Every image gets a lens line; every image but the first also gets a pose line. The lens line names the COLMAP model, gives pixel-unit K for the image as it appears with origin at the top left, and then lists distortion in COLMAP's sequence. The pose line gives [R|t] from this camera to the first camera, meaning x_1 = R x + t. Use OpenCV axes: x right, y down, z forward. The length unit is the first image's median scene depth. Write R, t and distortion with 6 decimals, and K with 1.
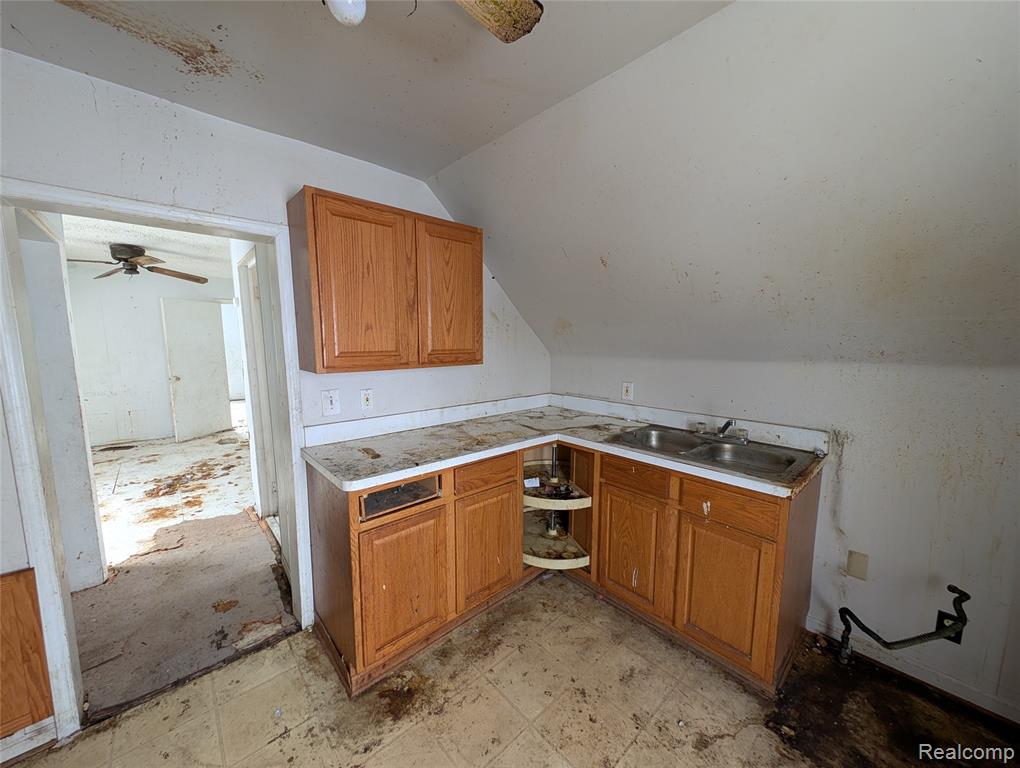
lens RADIAL K [[382.3, 0, 505.8], [0, 382.3, 385.6], [0, 0, 1]] dist [0.000244, -0.001400]
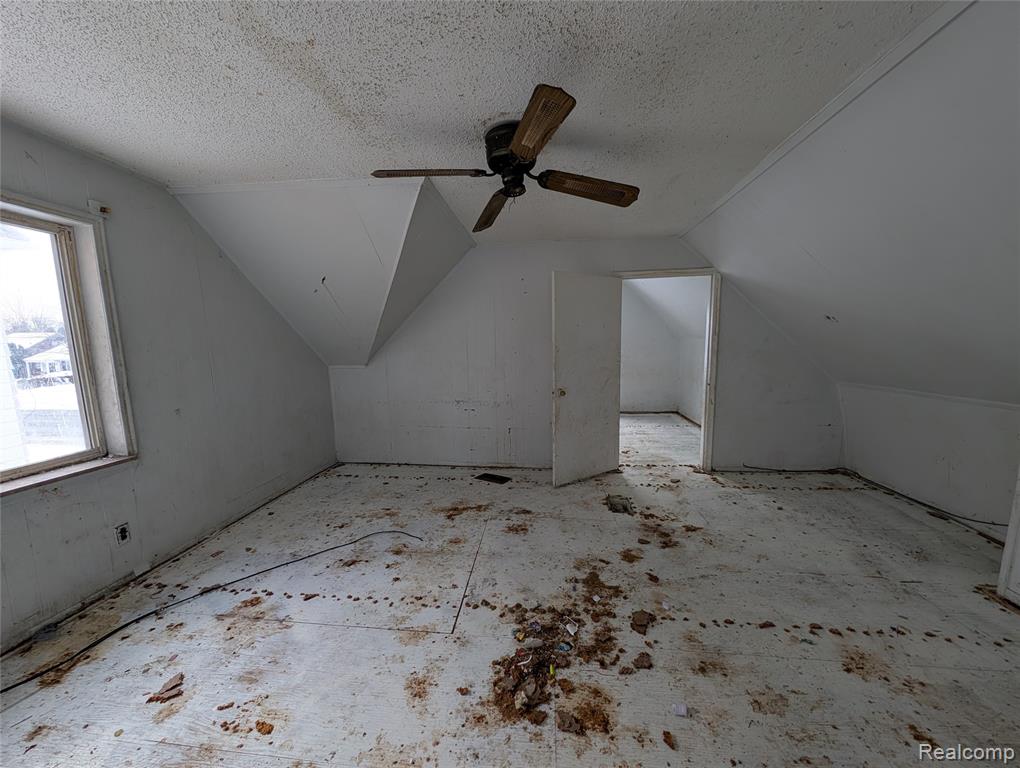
lens RADIAL K [[381.9, 0, 504.3], [0, 381.9, 385.1], [0, 0, 1]] dist [0.003262, -0.000698]
pose [[0.666100, 0.070044, -0.742566, -0.891308], [-0.073296, 0.996909, 0.028286, -0.085937], [0.742252, 0.035586, 0.669175, 0.989414]]
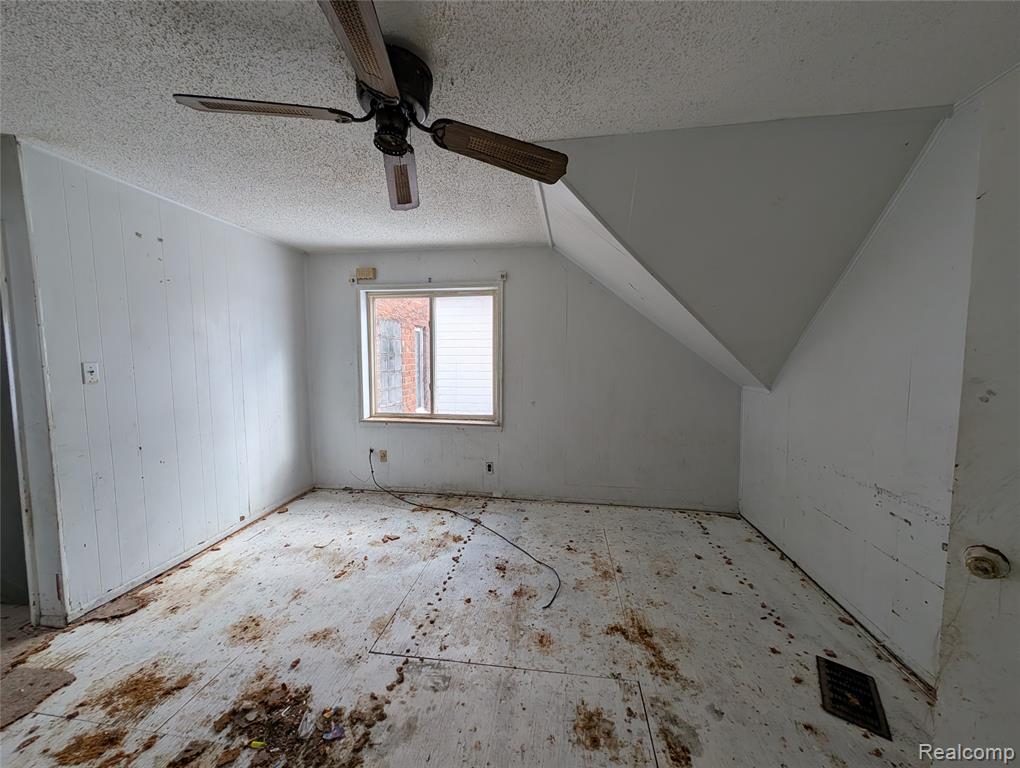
lens RADIAL K [[381.9, 0, 504.3], [0, 381.9, 385.1], [0, 0, 1]] dist [0.003262, -0.000698]
pose [[-0.773757, 0.041376, -0.632129, -1.216826], [-0.082168, 0.982880, 0.164912, -0.213103], [0.628131, 0.179542, -0.757111, 1.998681]]
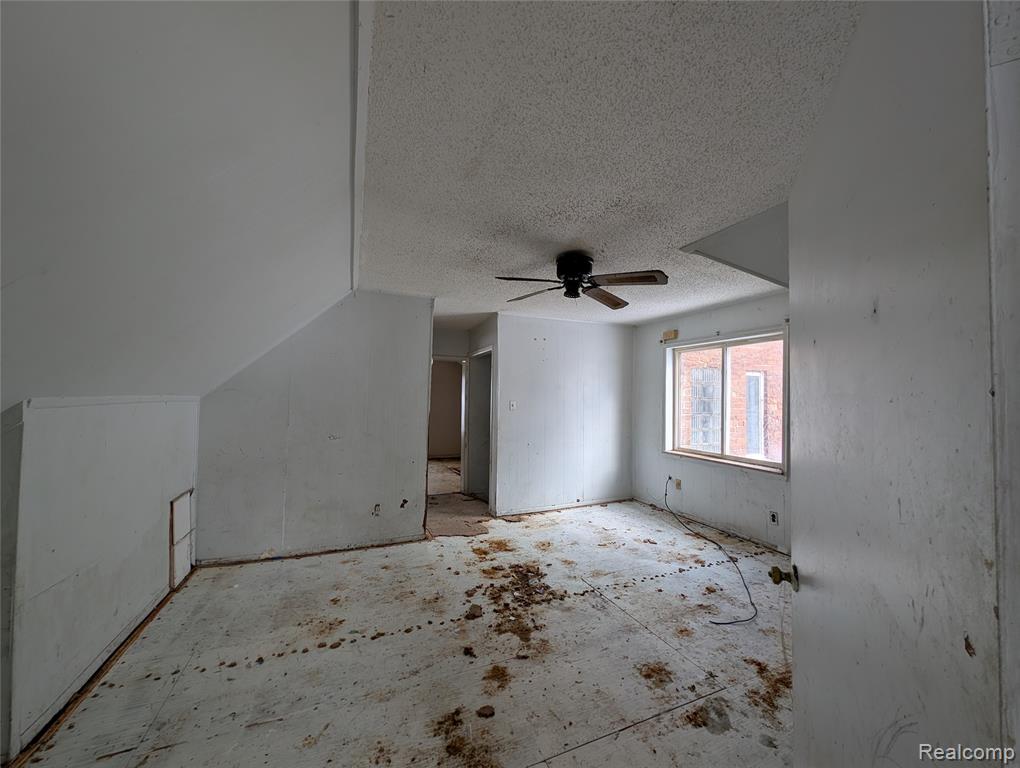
lens RADIAL K [[382.3, 0, 505.8], [0, 382.3, 385.6], [0, 0, 1]] dist [0.000244, -0.001400]
pose [[-0.943750, -0.012634, 0.330418, -1.603029], [0.017477, 0.995967, 0.088001, -0.278559], [-0.330198, 0.088825, -0.939723, 2.497441]]
